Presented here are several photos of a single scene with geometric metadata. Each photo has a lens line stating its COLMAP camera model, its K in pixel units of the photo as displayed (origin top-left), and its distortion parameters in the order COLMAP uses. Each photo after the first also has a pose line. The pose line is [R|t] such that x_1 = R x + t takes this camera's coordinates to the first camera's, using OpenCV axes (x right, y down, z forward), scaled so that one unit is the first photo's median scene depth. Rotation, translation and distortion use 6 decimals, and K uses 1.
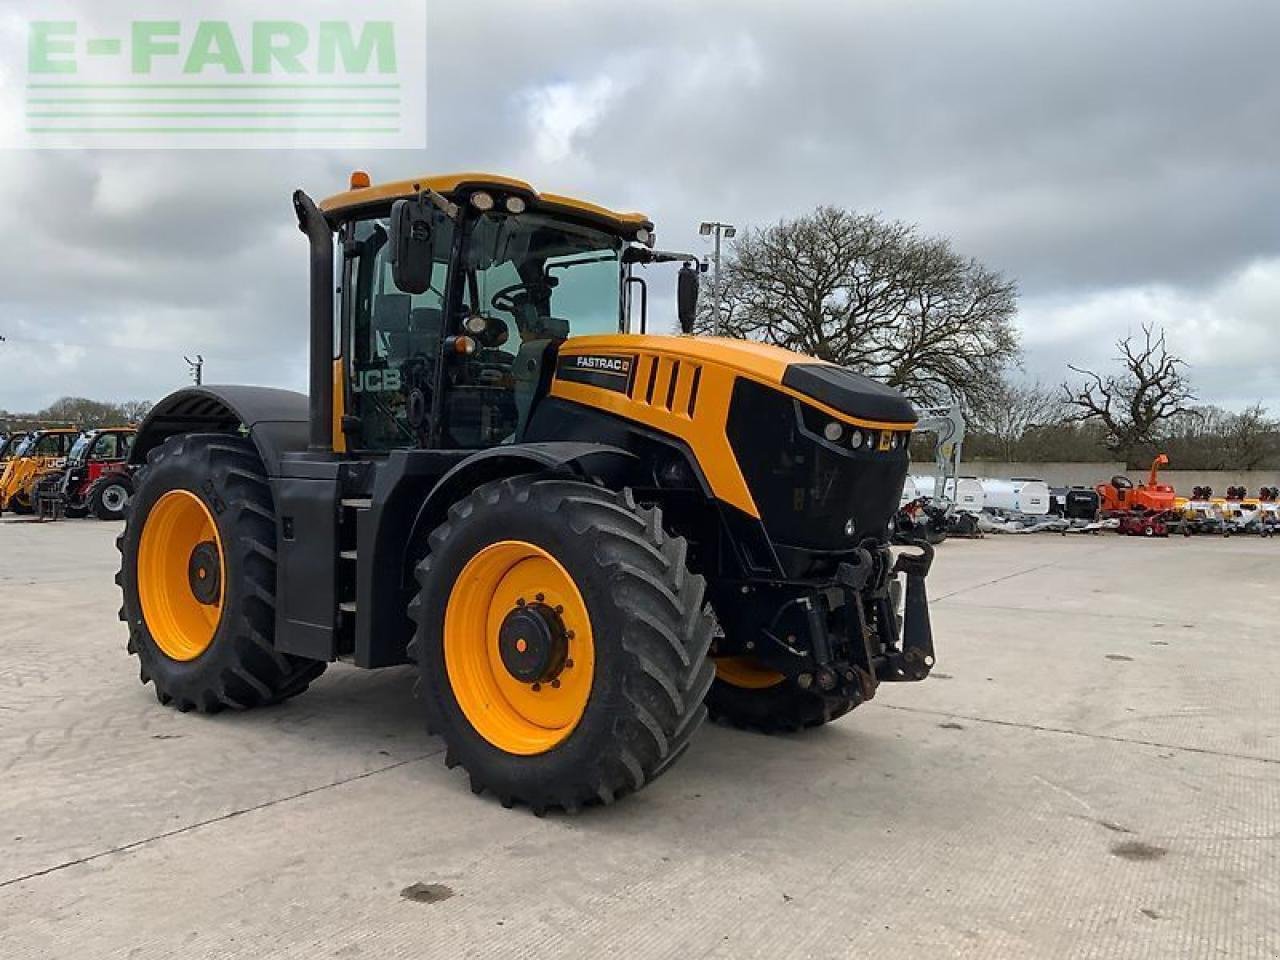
lens RADIAL K [[1050.3, 0, 644.1], [0, 1050.3, 476.4], [0, 0, 1]] dist [0.102630, -0.185860]
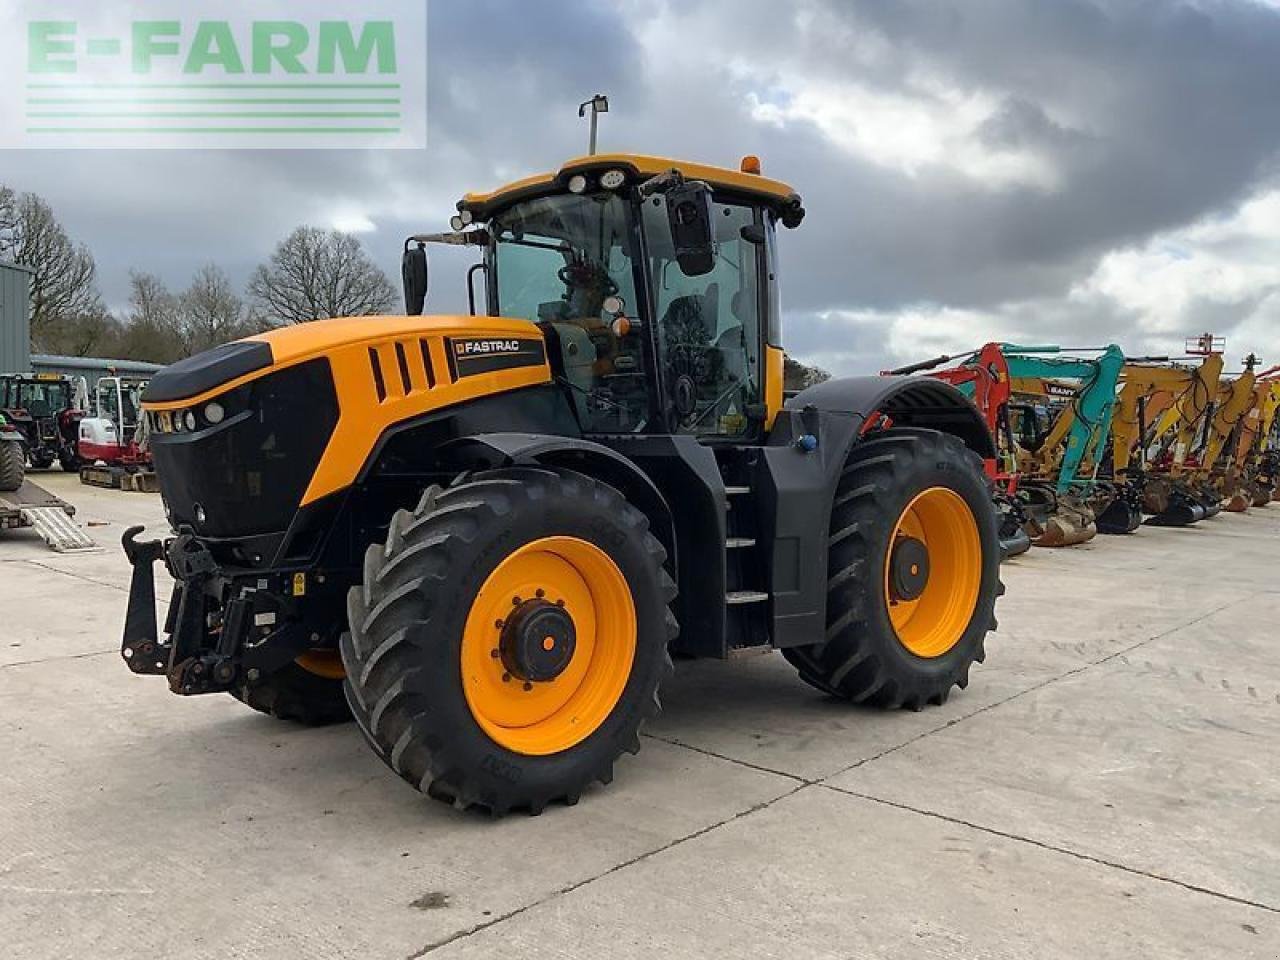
lens RADIAL K [[1047.5, 0, 629.3], [0, 1047.5, 482.4], [0, 0, 1]] dist [0.101305, -0.183685]
pose [[-0.154293, 0.031653, -0.987518, 1.075228], [-0.033268, 0.998754, 0.037211, -0.027140], [0.987465, 0.038594, -0.153048, 1.511274]]
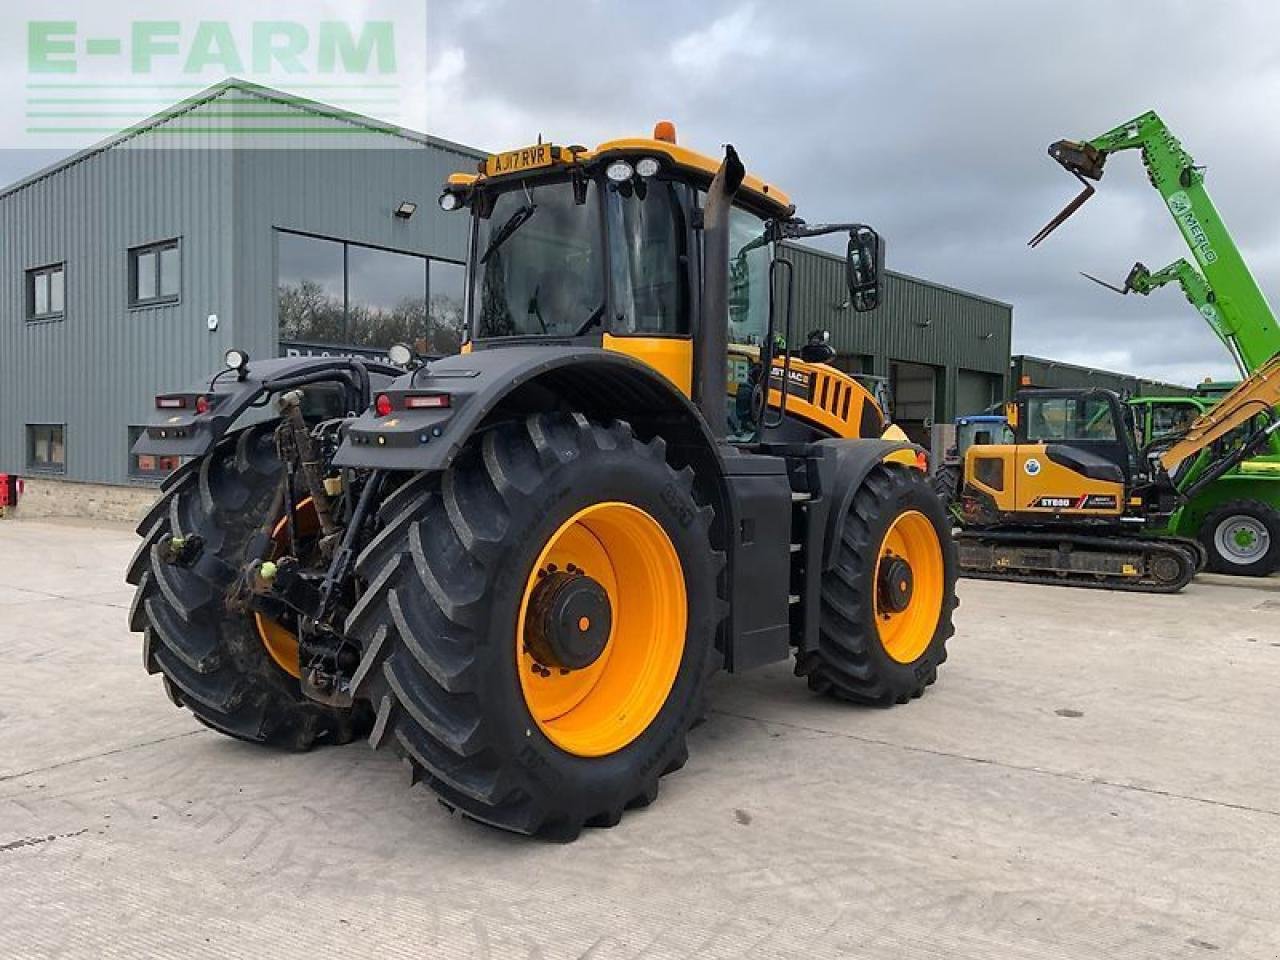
lens RADIAL K [[1039.8, 0, 633.1], [0, 1039.8, 484.8], [0, 0, 1]] dist [0.107466, -0.199284]
pose [[0.019475, -0.050177, 0.998550, -1.425176], [0.002211, 0.998740, 0.050144, -0.040994], [-0.999808, 0.001231, 0.019561, 1.267513]]
